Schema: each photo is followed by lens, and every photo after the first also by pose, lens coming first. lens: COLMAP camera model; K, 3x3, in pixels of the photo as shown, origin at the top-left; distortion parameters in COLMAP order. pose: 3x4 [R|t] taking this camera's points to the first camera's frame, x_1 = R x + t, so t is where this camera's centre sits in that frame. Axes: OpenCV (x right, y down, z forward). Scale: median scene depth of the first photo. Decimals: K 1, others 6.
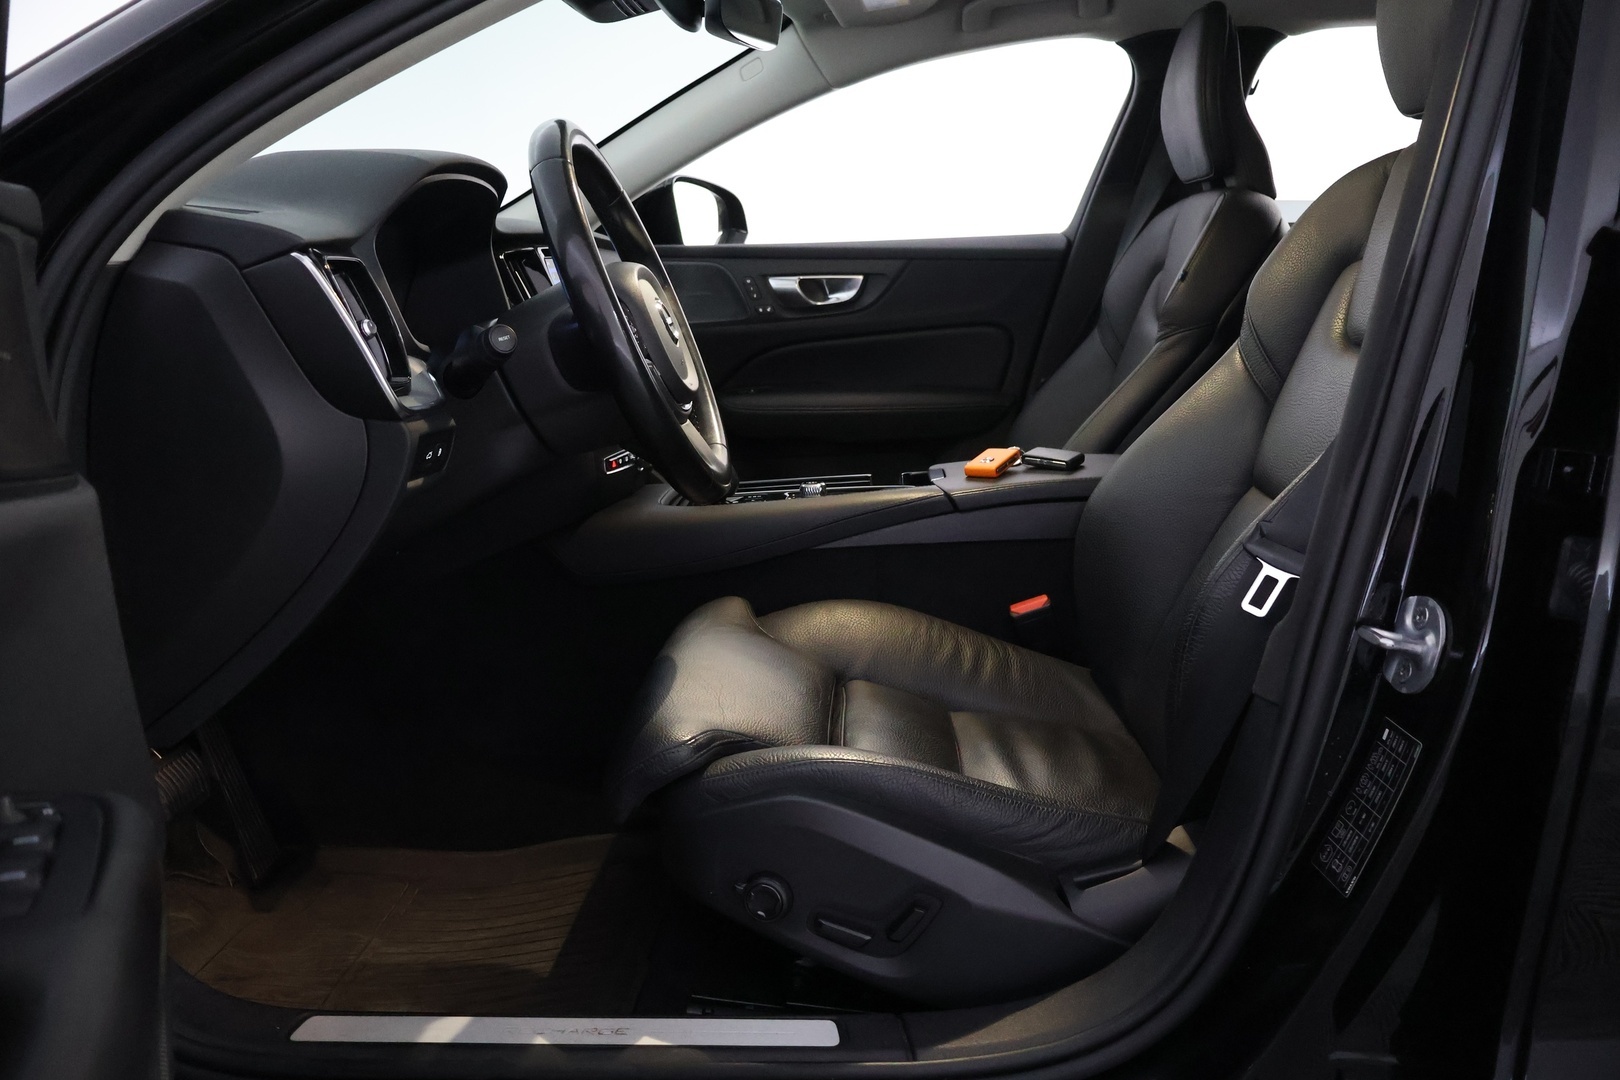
lens RADIAL K [[1329.2, 0, 818.5], [0, 1329.2, 529.3], [0, 0, 1]] dist [-0.004970, -0.007208]
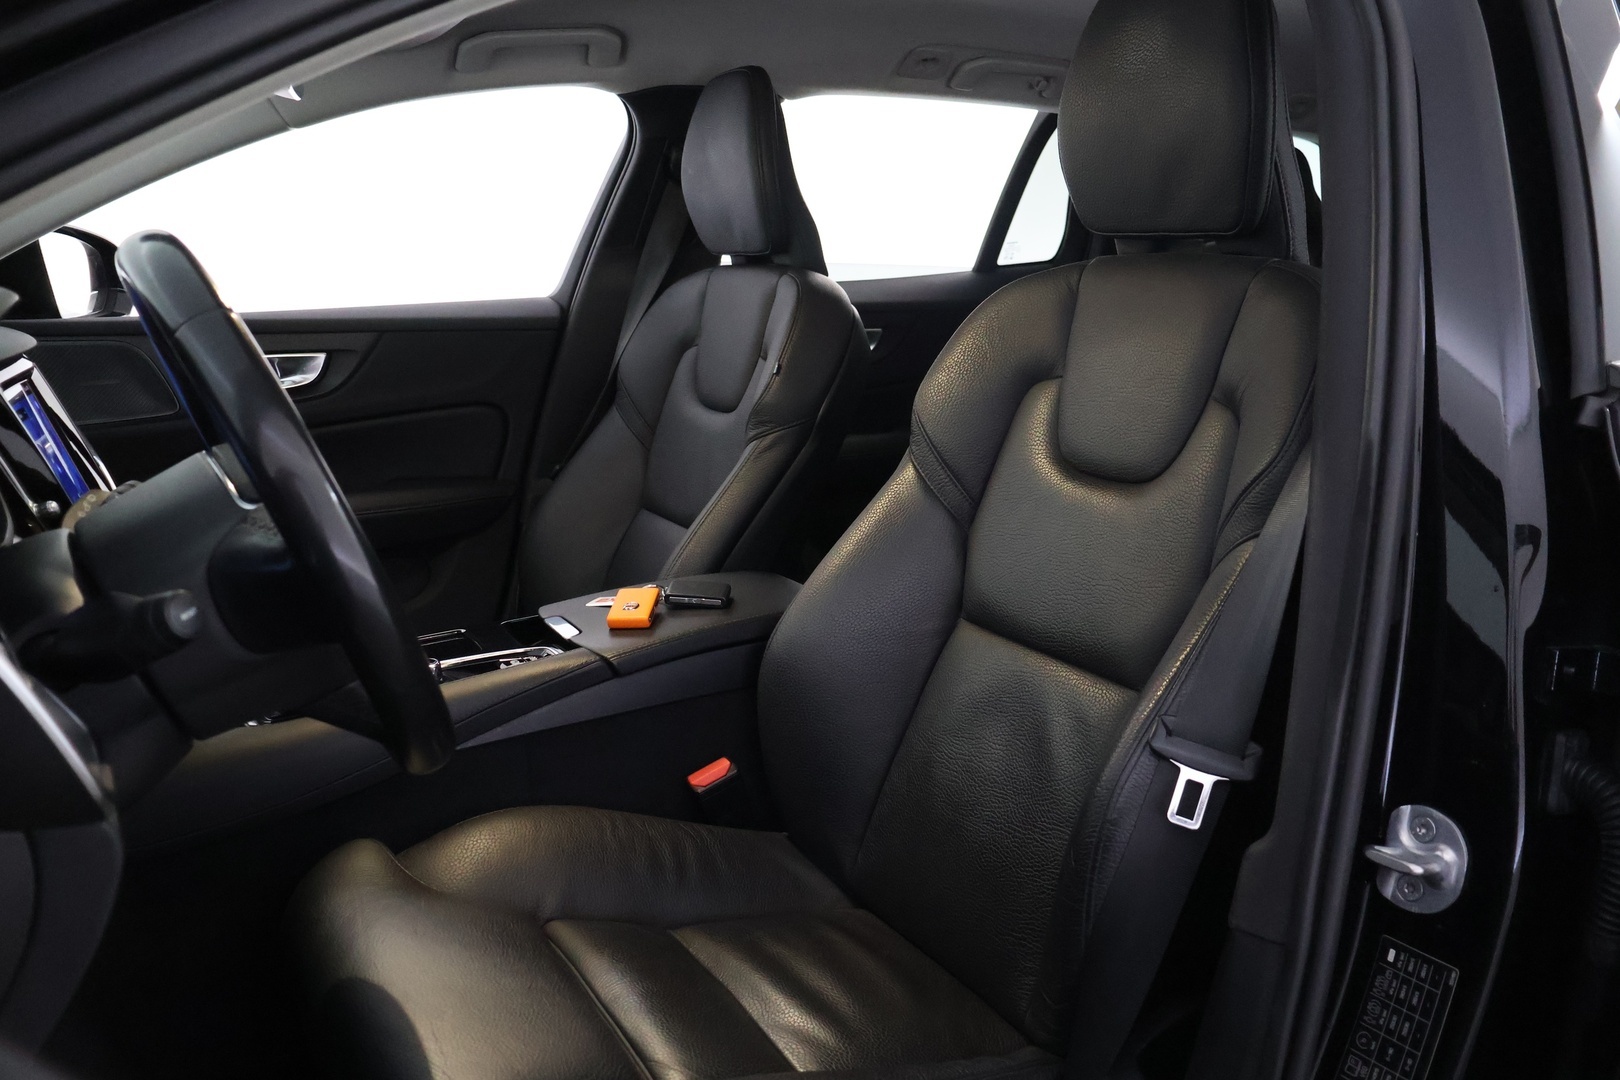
lens RADIAL K [[1329.2, 0, 818.5], [0, 1329.2, 529.3], [0, 0, 1]] dist [-0.004970, -0.007208]
pose [[0.851851, -0.097721, 0.514588, -0.217917], [0.095823, 0.994937, 0.030314, -0.125244], [-0.514945, 0.023486, 0.856901, 0.238681]]
